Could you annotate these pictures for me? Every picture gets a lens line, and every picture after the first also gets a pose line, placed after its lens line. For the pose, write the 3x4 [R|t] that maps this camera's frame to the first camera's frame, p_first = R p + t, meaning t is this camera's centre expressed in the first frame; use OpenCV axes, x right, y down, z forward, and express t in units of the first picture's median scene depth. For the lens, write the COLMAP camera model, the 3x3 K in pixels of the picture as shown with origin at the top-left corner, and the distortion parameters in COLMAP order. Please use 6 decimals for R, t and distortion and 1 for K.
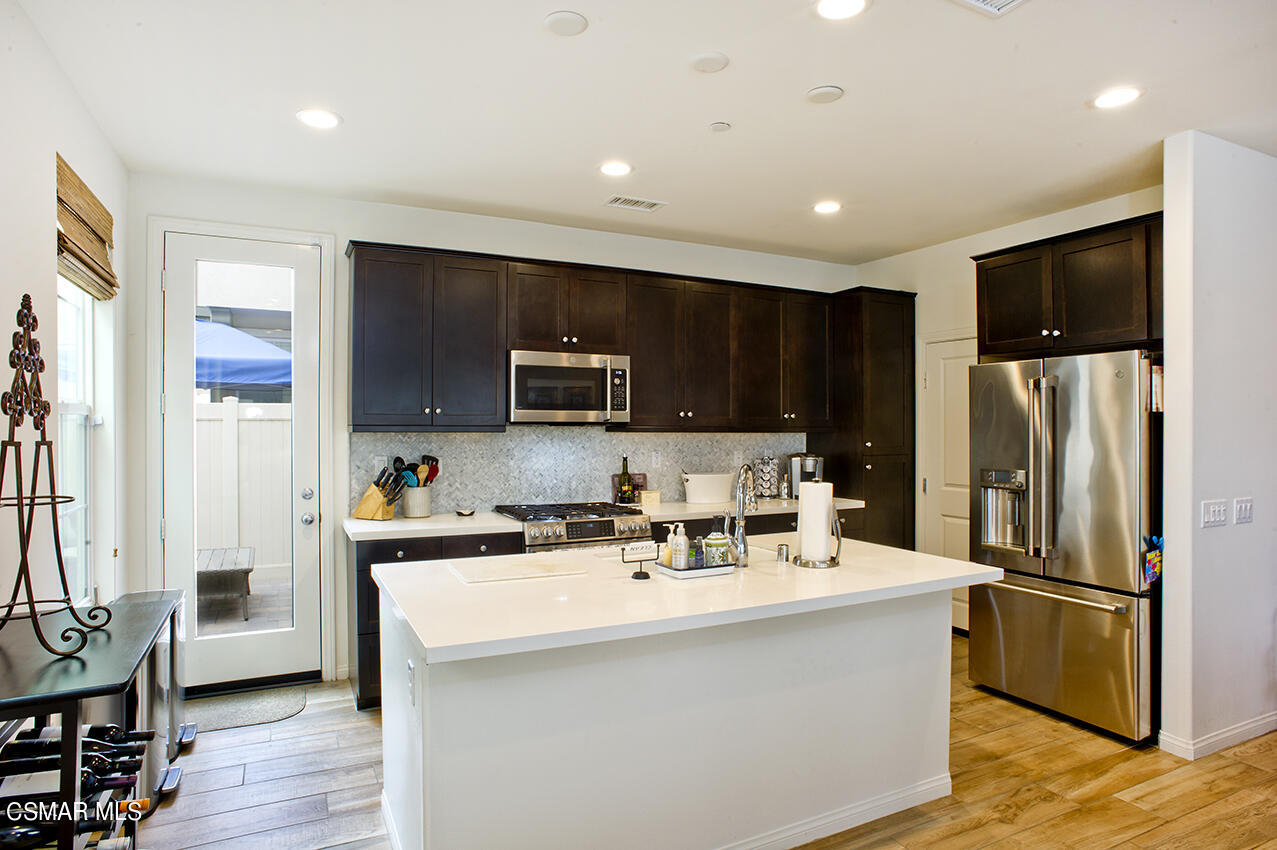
lens RADIAL K [[711.7, 0, 619.6], [0, 711.7, 420.7], [0, 0, 1]] dist [-0.021871, 0.015896]
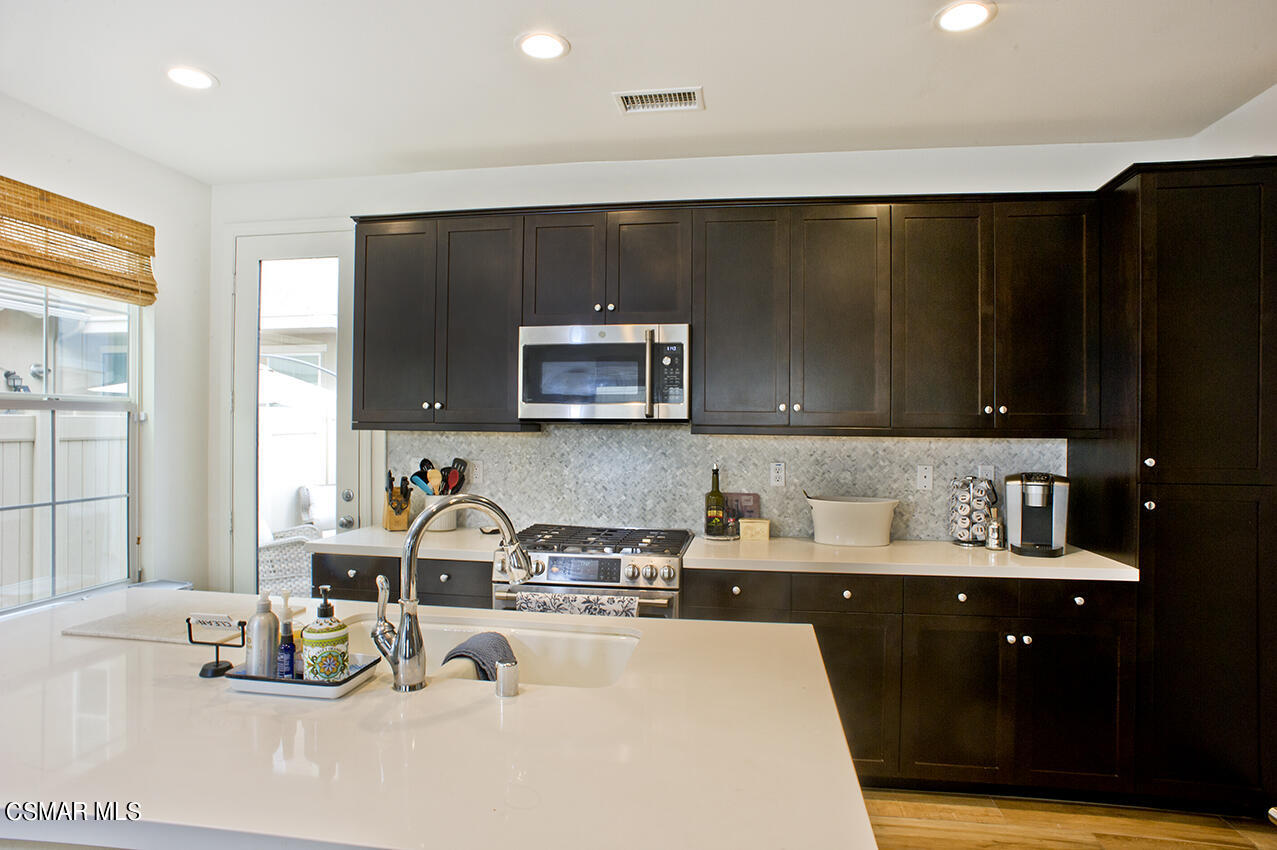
lens RADIAL K [[726.6, 0, 640.4], [0, 726.6, 428.2], [0, 0, 1]] dist [-0.096837, 0.068031]
pose [[0.824592, 0.008037, -0.565671, 0.374891], [-0.000403, 0.999907, 0.013620, 0.000946], [0.565728, -0.011003, 0.824519, 0.393019]]
